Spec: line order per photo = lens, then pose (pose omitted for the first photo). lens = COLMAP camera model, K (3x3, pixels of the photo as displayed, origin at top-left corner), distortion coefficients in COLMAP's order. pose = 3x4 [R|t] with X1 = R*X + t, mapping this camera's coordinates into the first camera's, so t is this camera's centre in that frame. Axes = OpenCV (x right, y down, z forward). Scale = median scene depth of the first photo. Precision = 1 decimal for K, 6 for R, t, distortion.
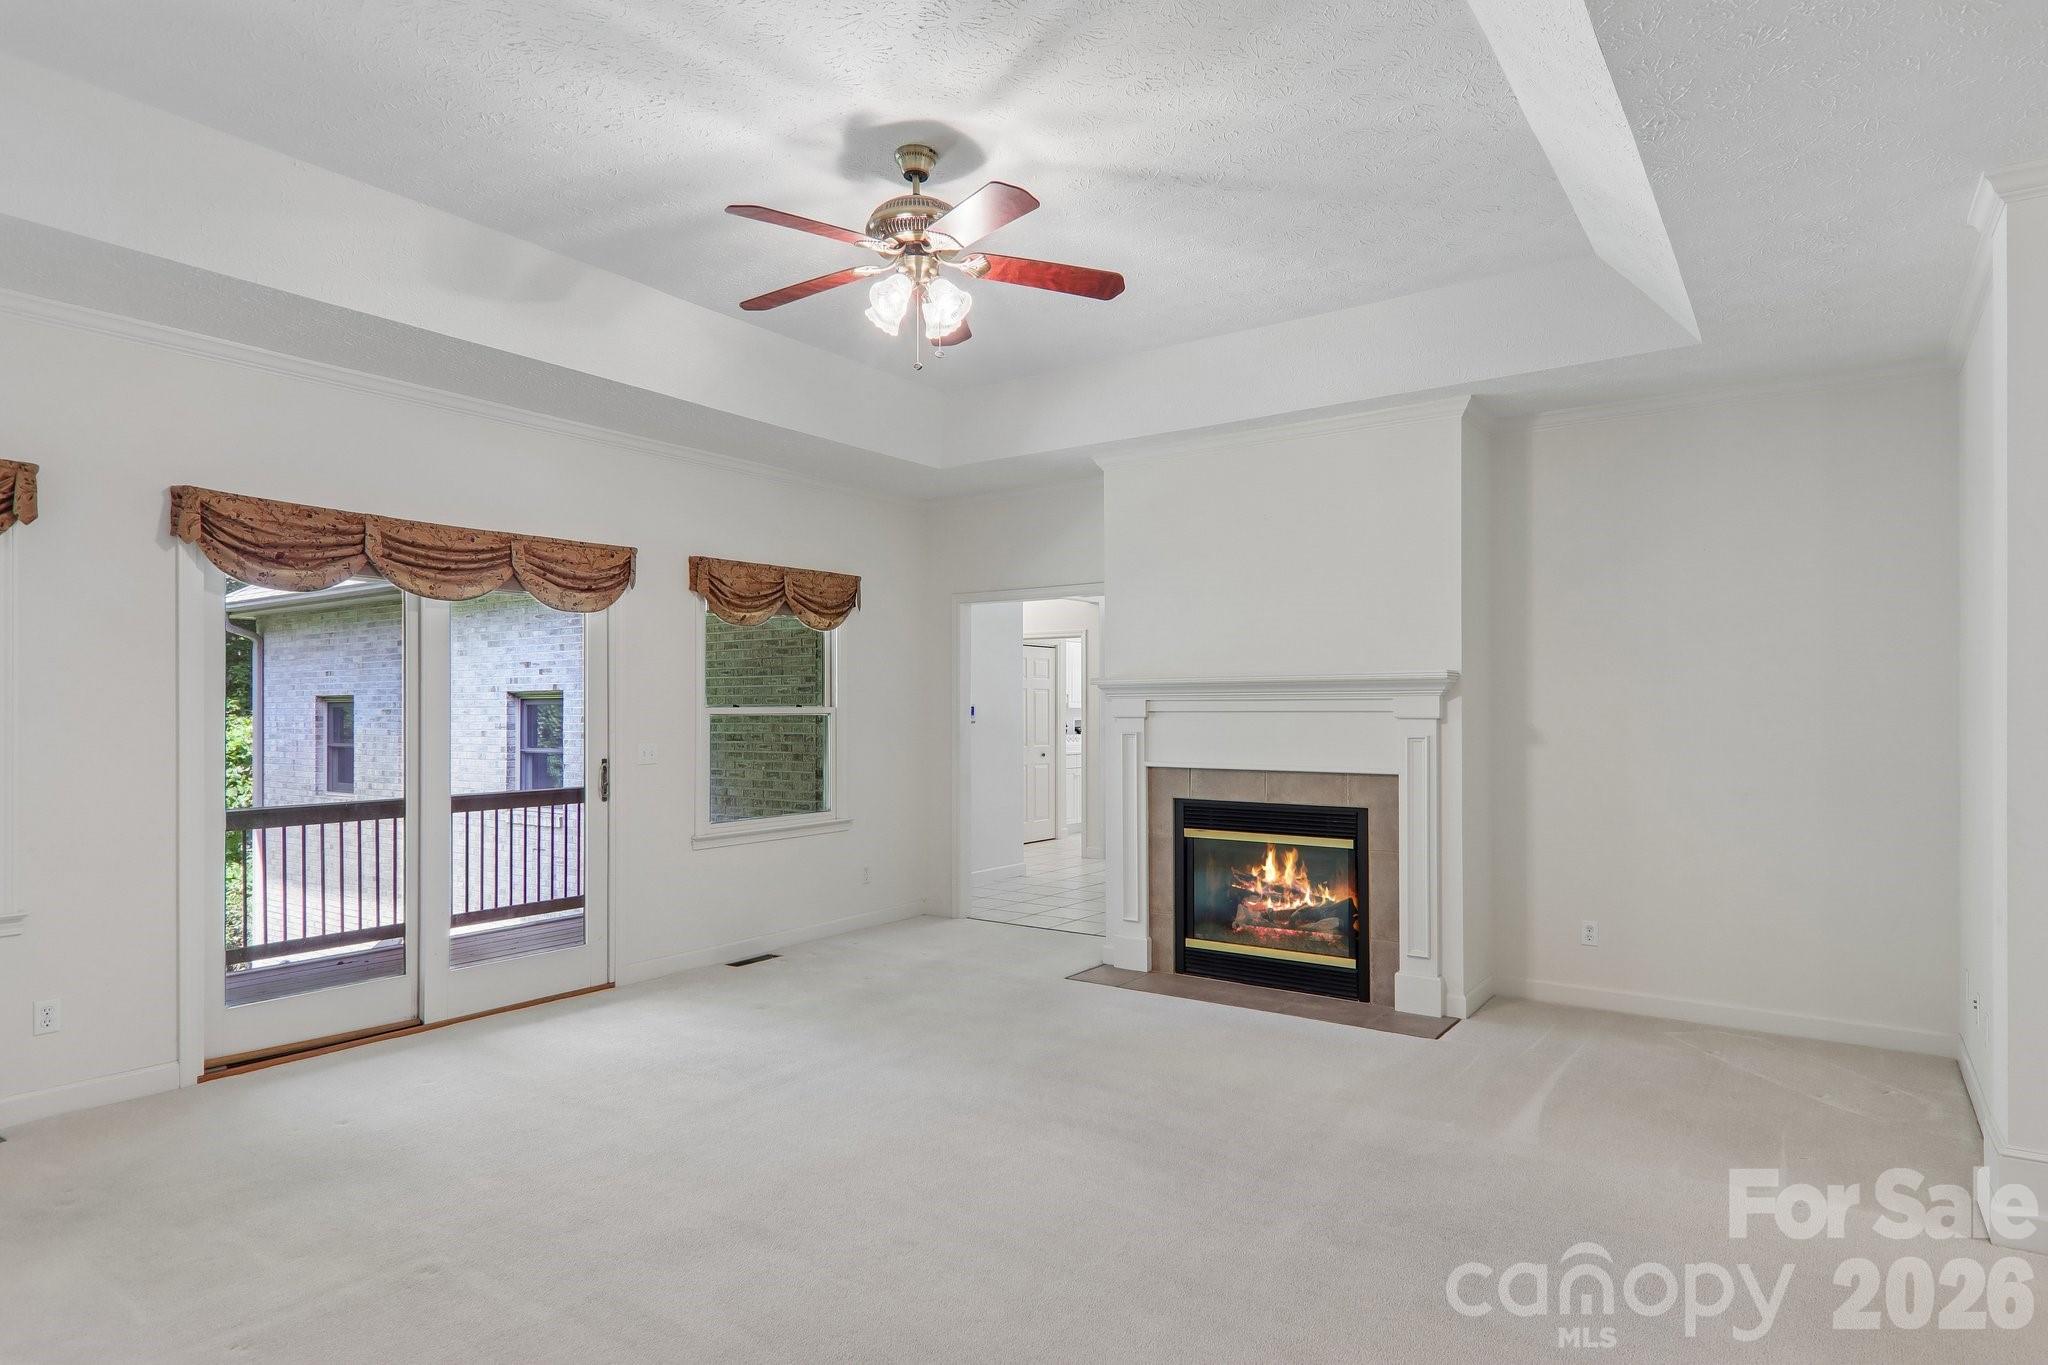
lens RADIAL K [[1128.2, 0, 1022.7], [0, 1128.2, 705.2], [0, 0, 1]] dist [0.028705, -0.017213]
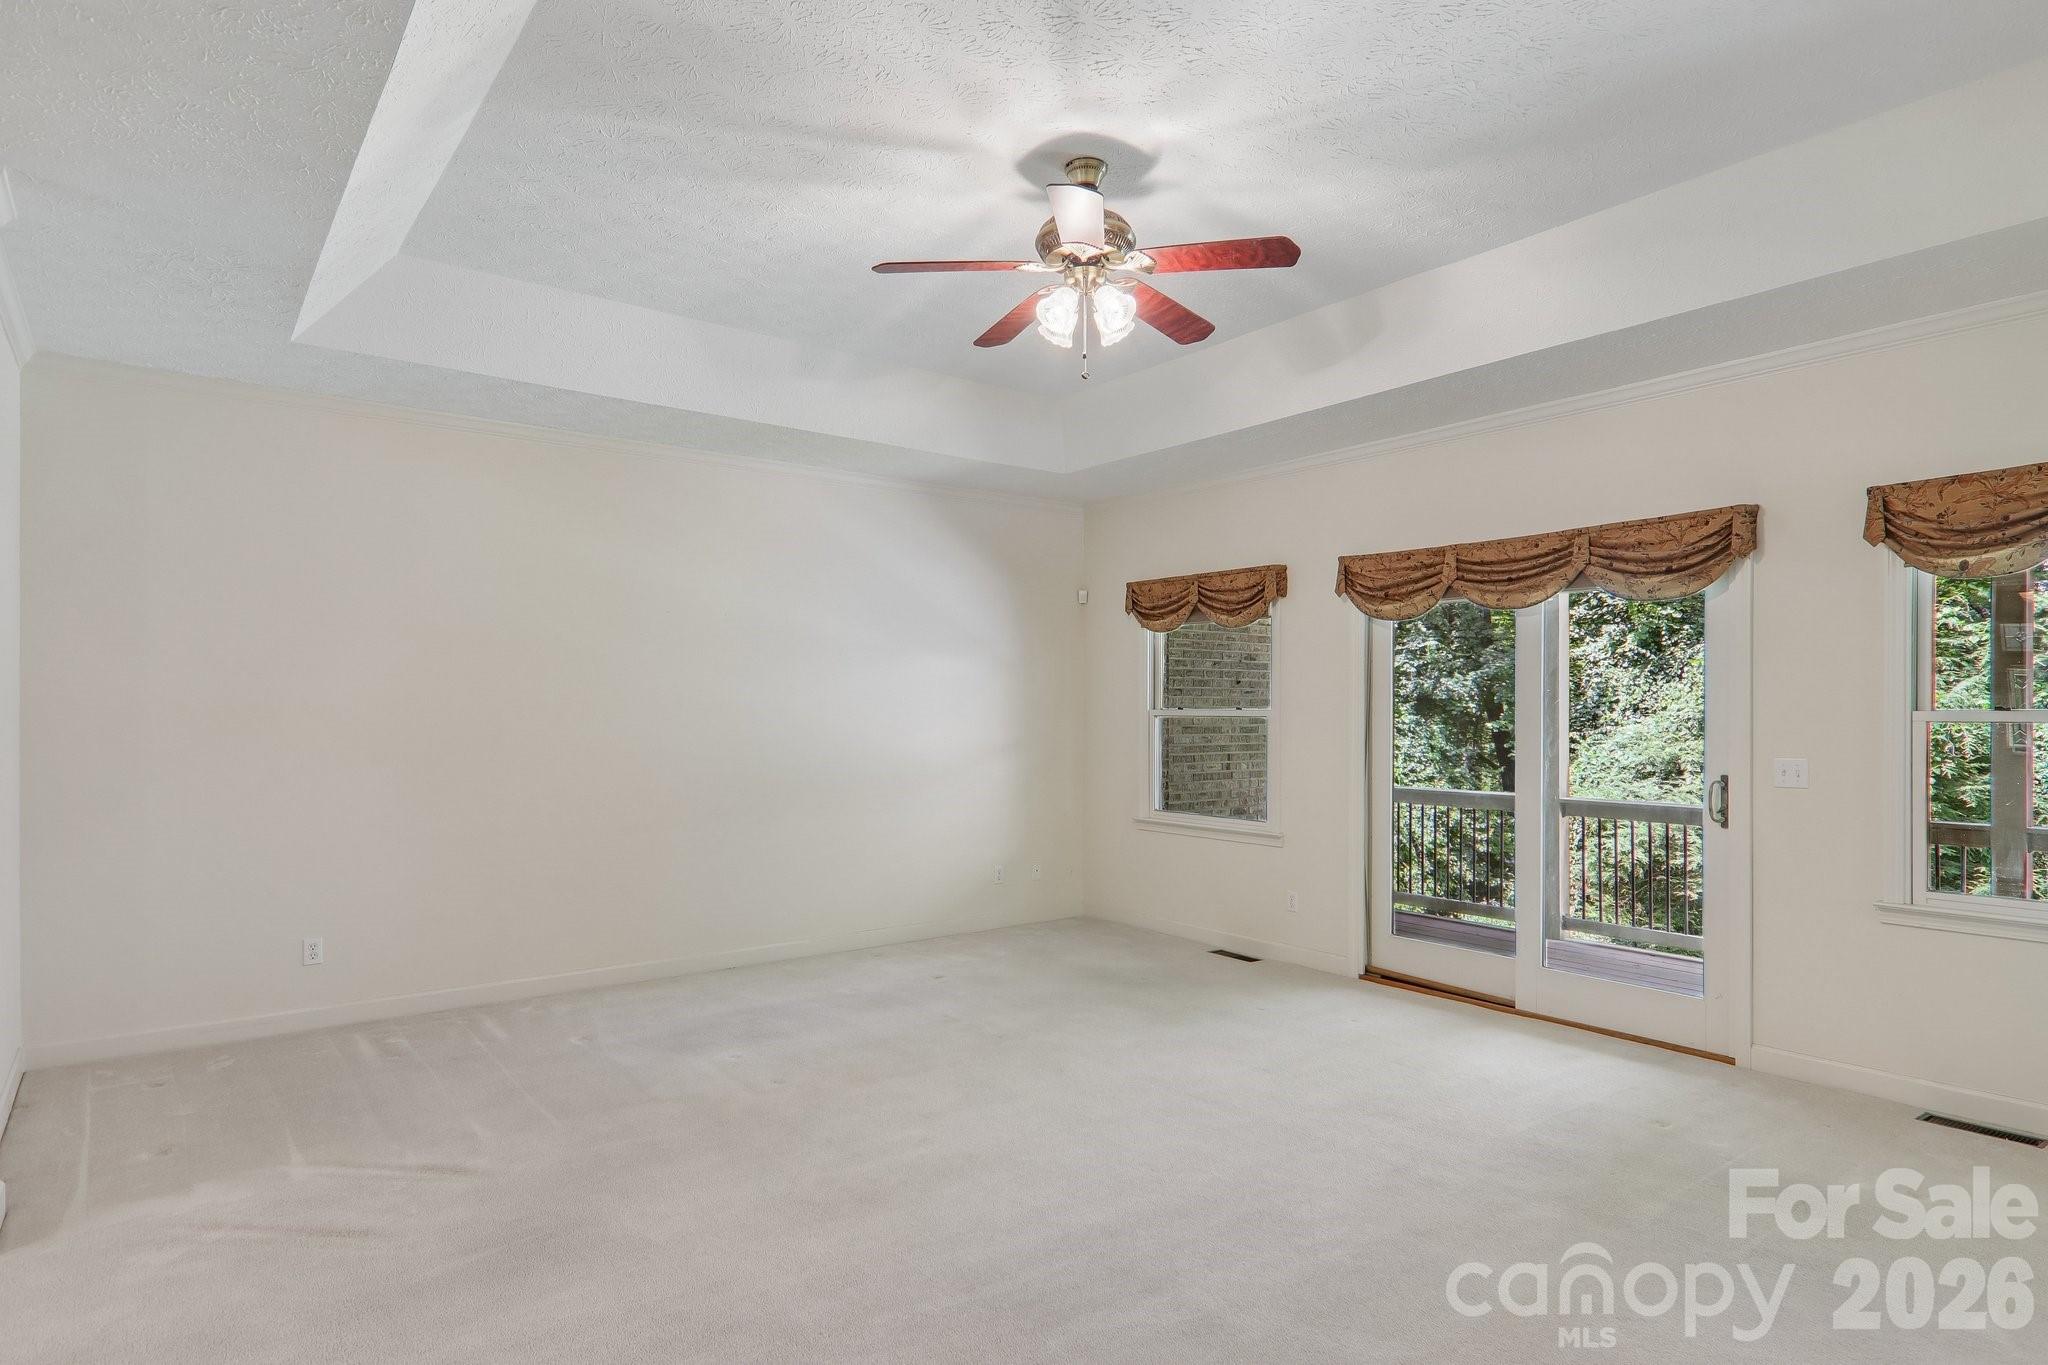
lens RADIAL K [[1128.8, 0, 1018.0], [0, 1128.8, 724.3], [0, 0, 1]] dist [0.029289, -0.016278]
pose [[-0.317718, 0.011077, -0.948121, 0.530239], [-0.000212, 0.999931, 0.011753, 0.001724], [0.948185, 0.003936, -0.317693, 0.751086]]
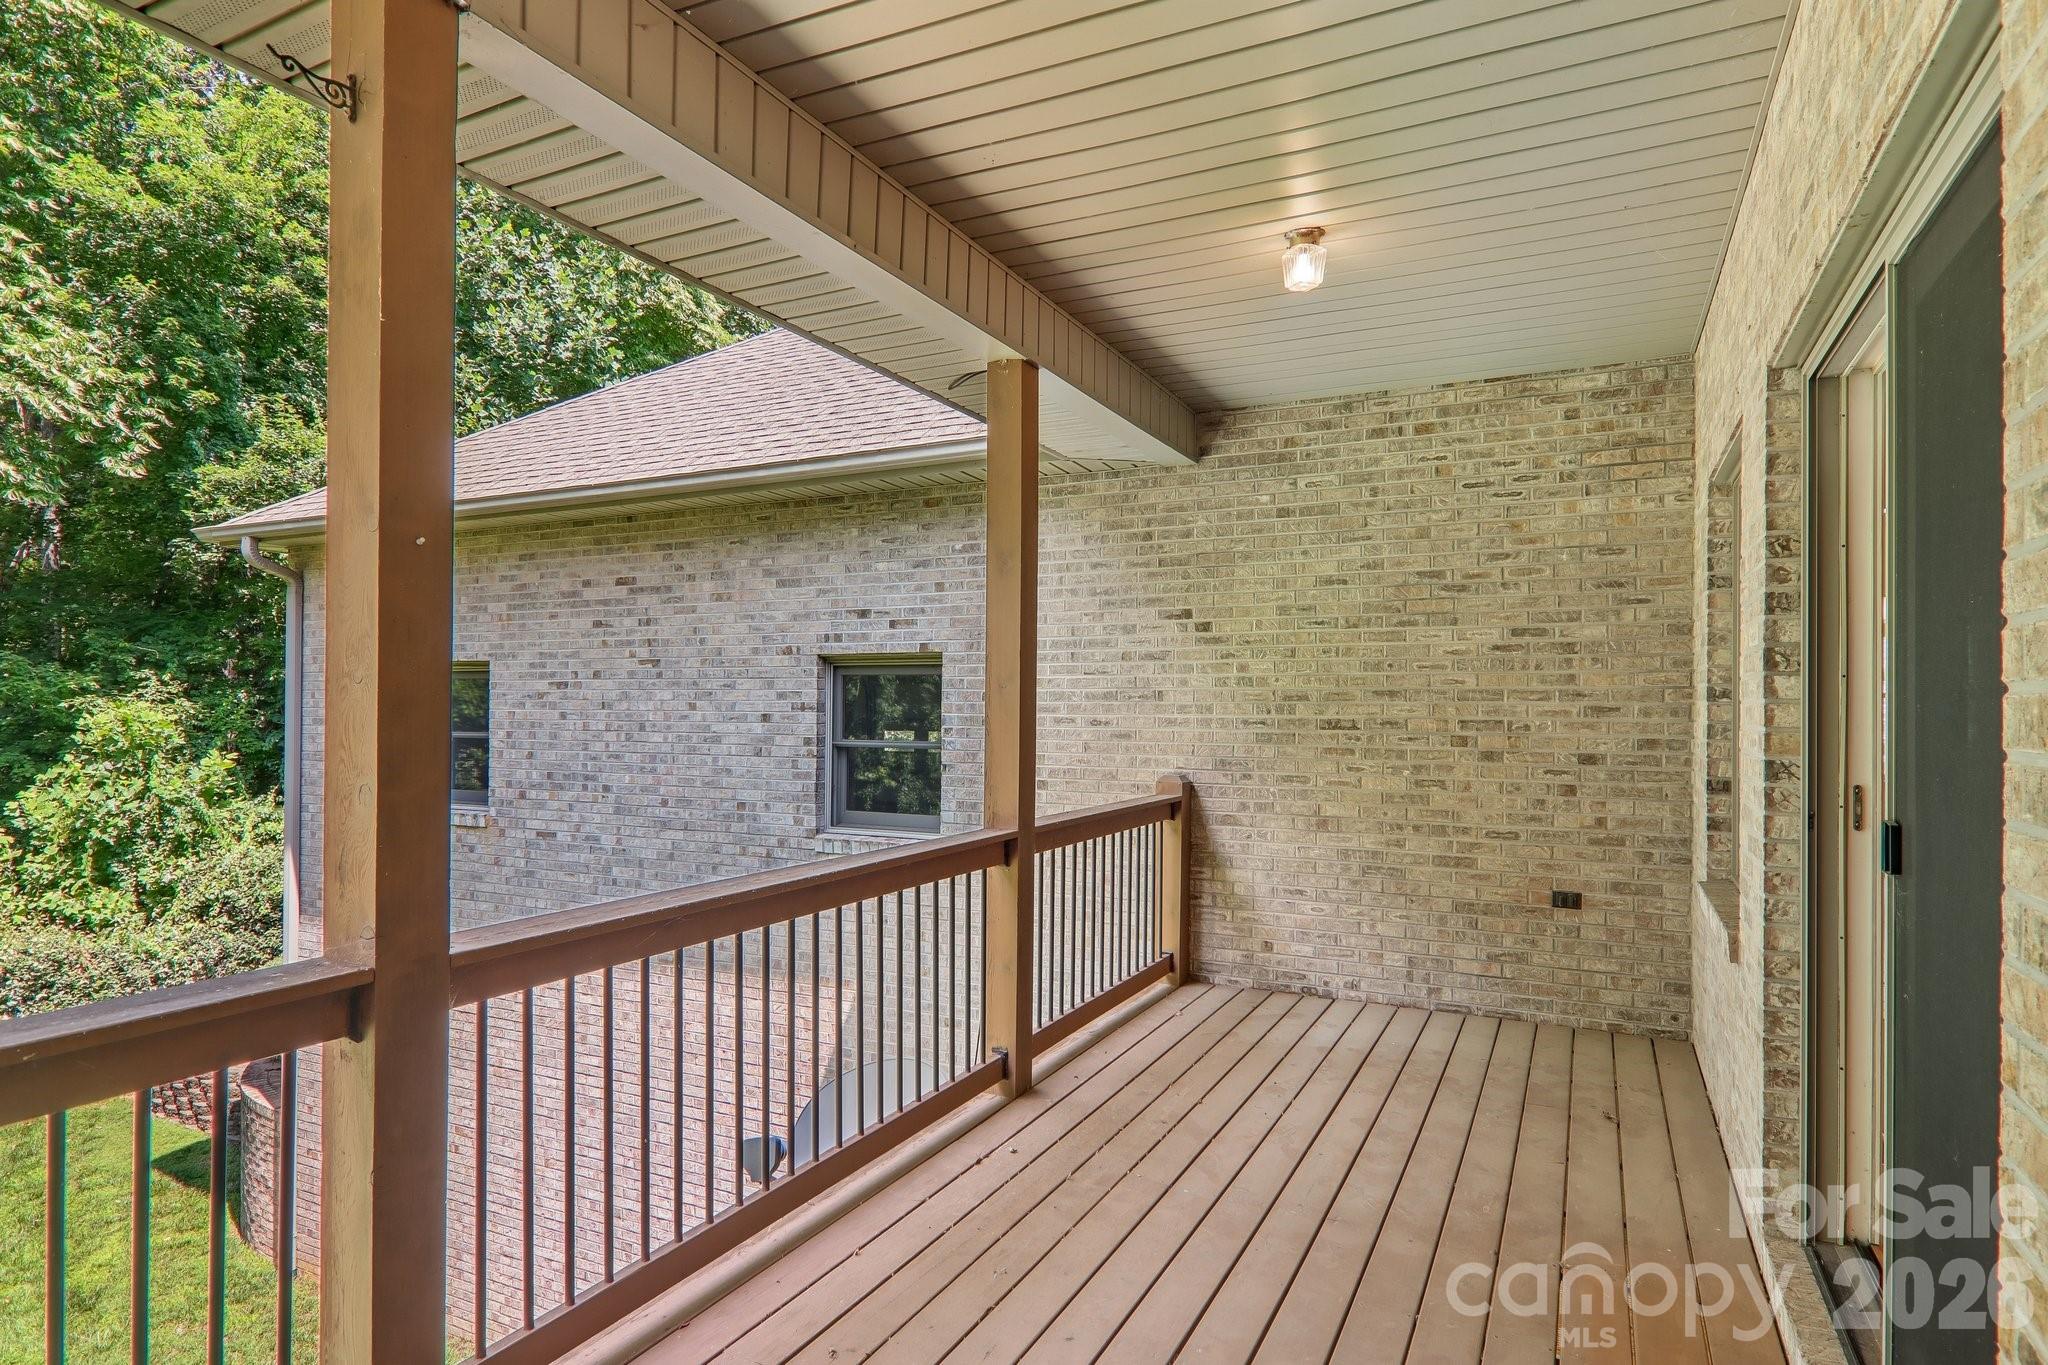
lens RADIAL K [[1128.2, 0, 1022.7], [0, 1128.2, 705.2], [0, 0, 1]] dist [0.028705, -0.017213]
pose [[0.988499, 0.005729, 0.151117, -0.751272], [-0.007167, 0.999934, 0.008974, 0.018724], [-0.151056, -0.009954, 0.988475, 0.565412]]
